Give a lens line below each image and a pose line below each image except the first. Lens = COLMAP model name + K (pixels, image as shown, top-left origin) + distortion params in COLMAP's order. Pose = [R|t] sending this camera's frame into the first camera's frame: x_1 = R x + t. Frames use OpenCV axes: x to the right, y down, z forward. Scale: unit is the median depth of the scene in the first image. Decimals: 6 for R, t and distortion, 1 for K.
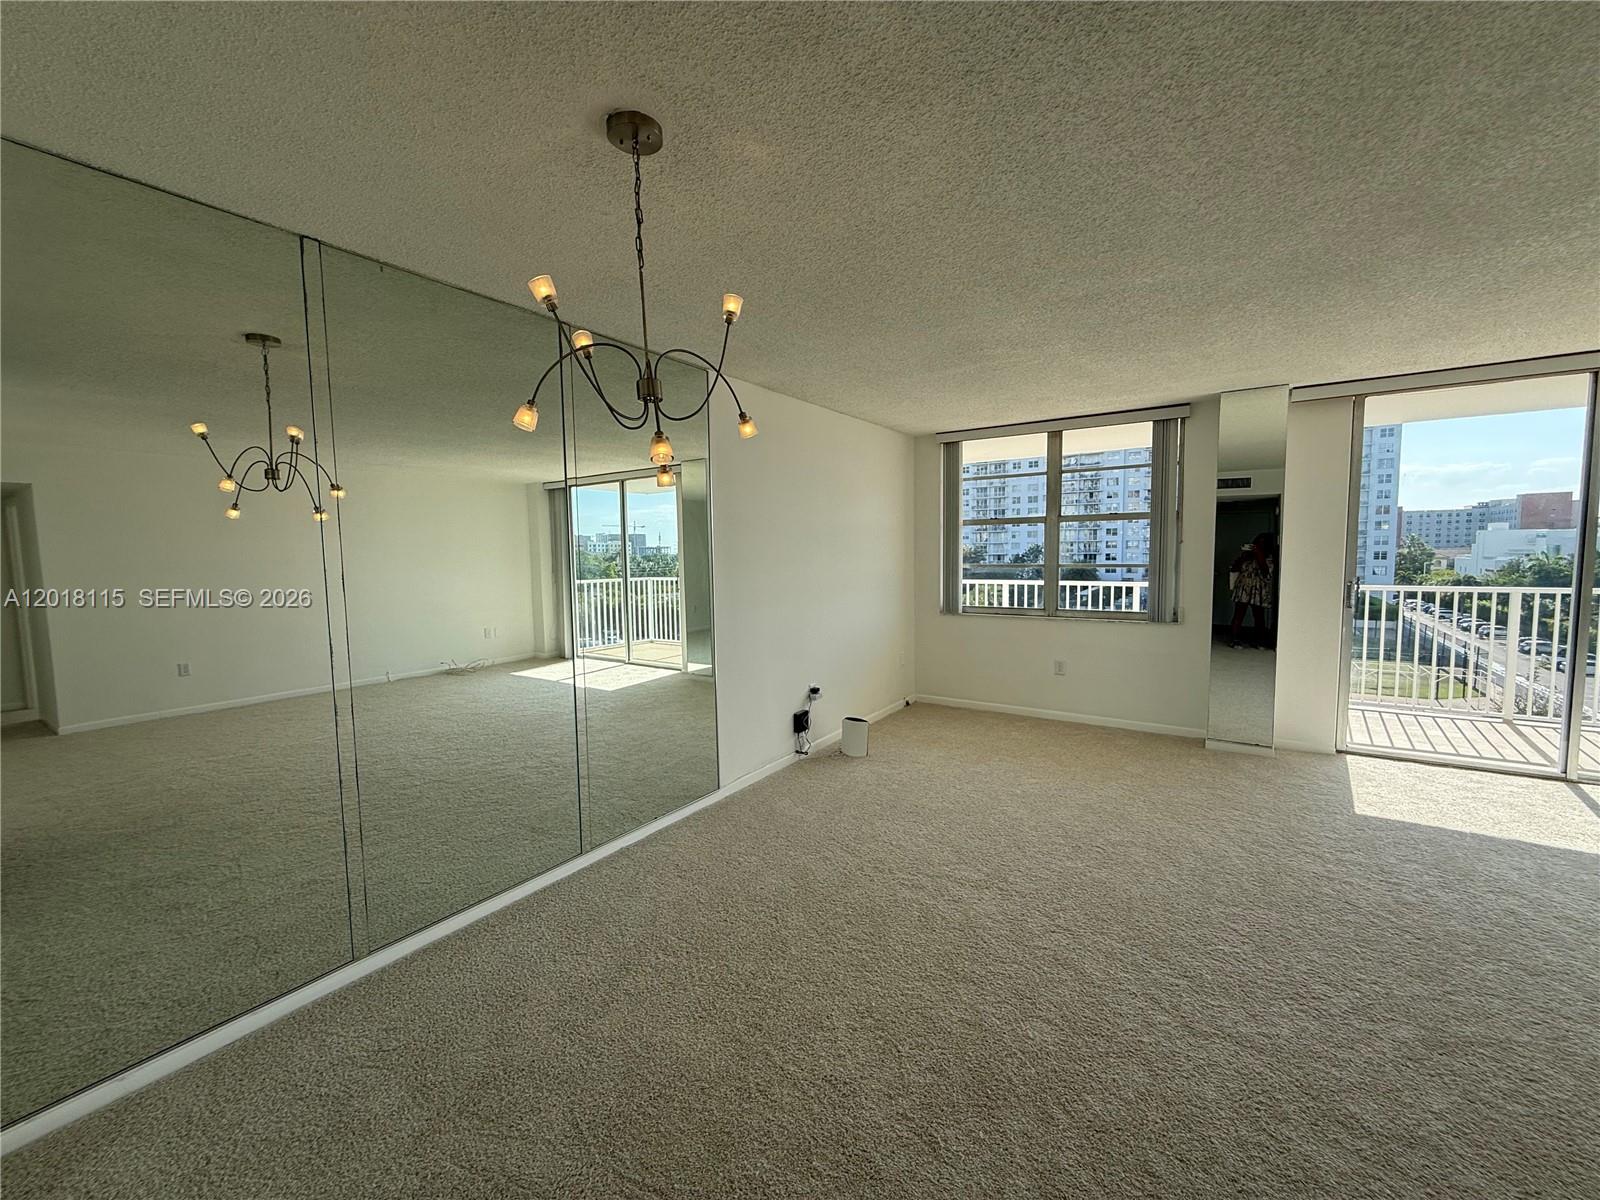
lens RADIAL K [[637.2, 0, 798.4], [0, 637.2, 601.1], [0, 0, 1]] dist [0.000718, -0.000116]
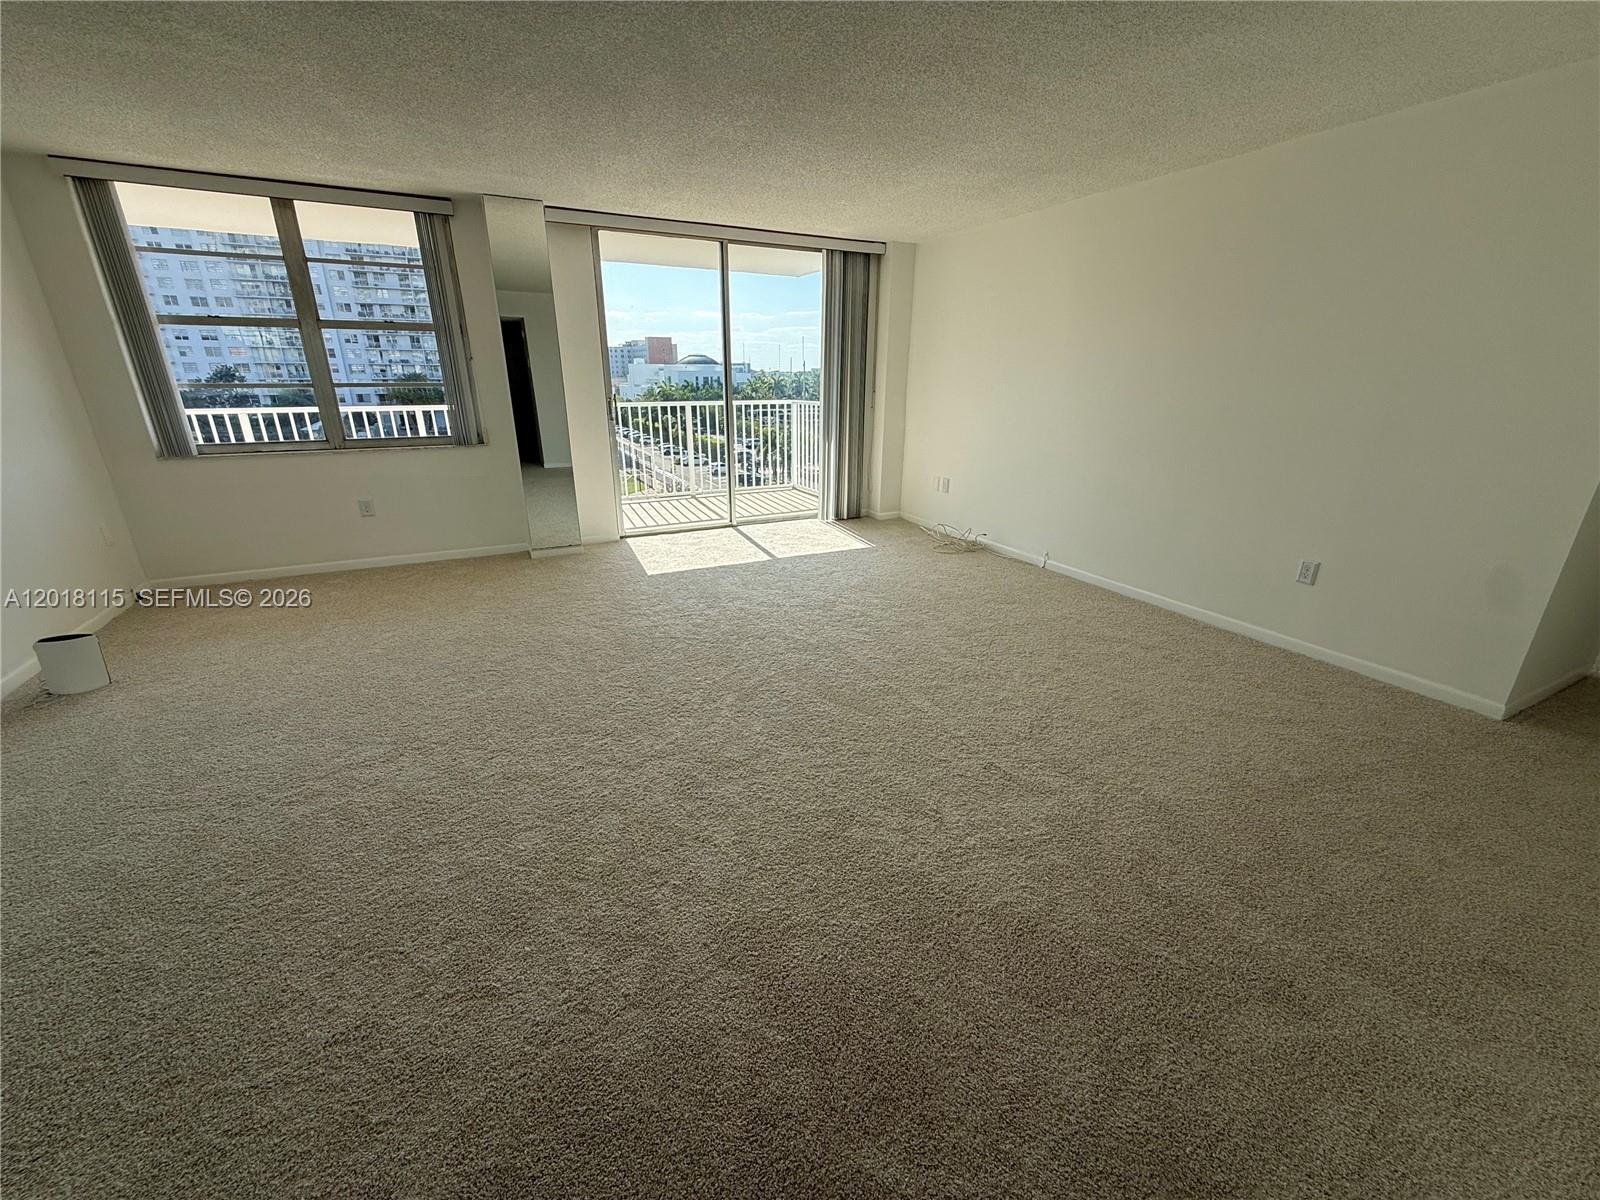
lens RADIAL K [[635.8, 0, 798.1], [0, 635.8, 600.9], [0, 0, 1]] dist [0.000465, 0.000005]
pose [[0.488485, -0.278639, 0.826888, -0.077104], [0.057235, 0.955834, 0.288279, 0.011647], [-0.870693, -0.093492, 0.482859, 0.070844]]
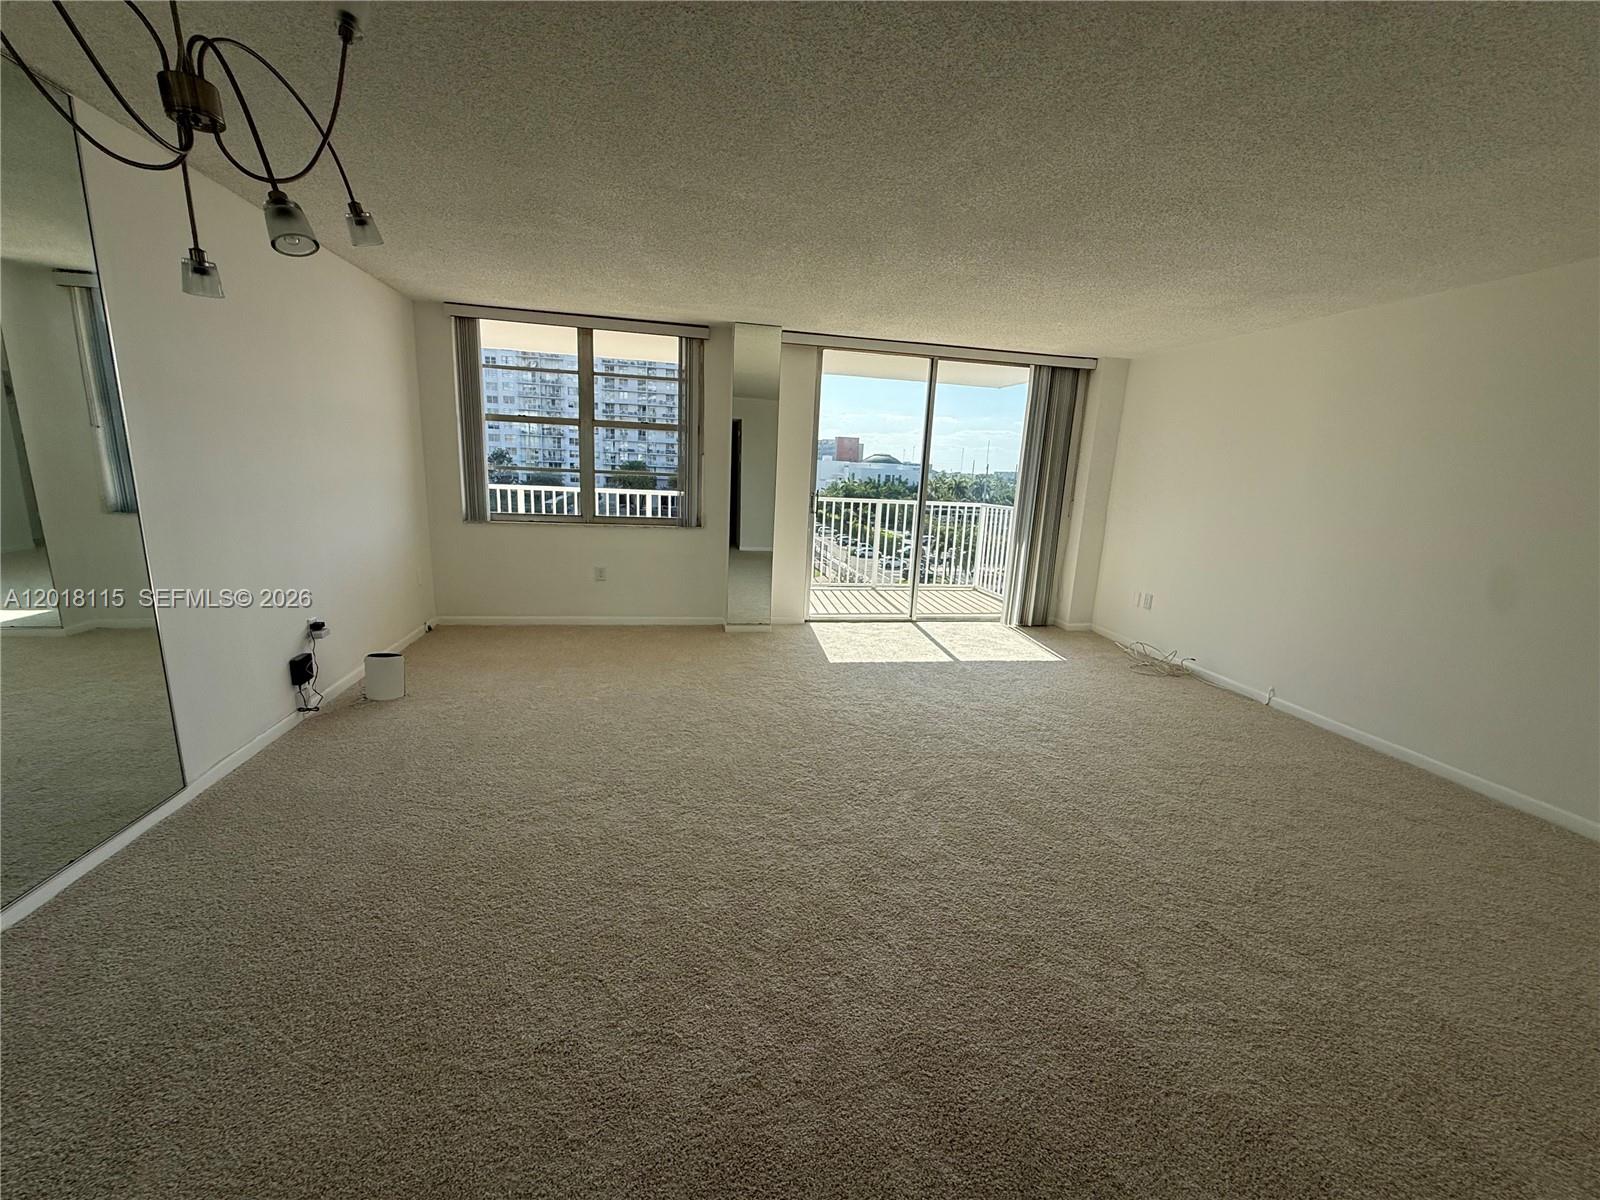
lens RADIAL K [[637.2, 0, 798.4], [0, 637.2, 601.1], [0, 0, 1]] dist [0.000718, -0.000116]
pose [[0.704160, -0.099631, 0.703017, -0.116391], [-0.001243, 0.989932, 0.141538, 0.004372], [-0.710041, -0.100539, 0.696946, 0.086280]]
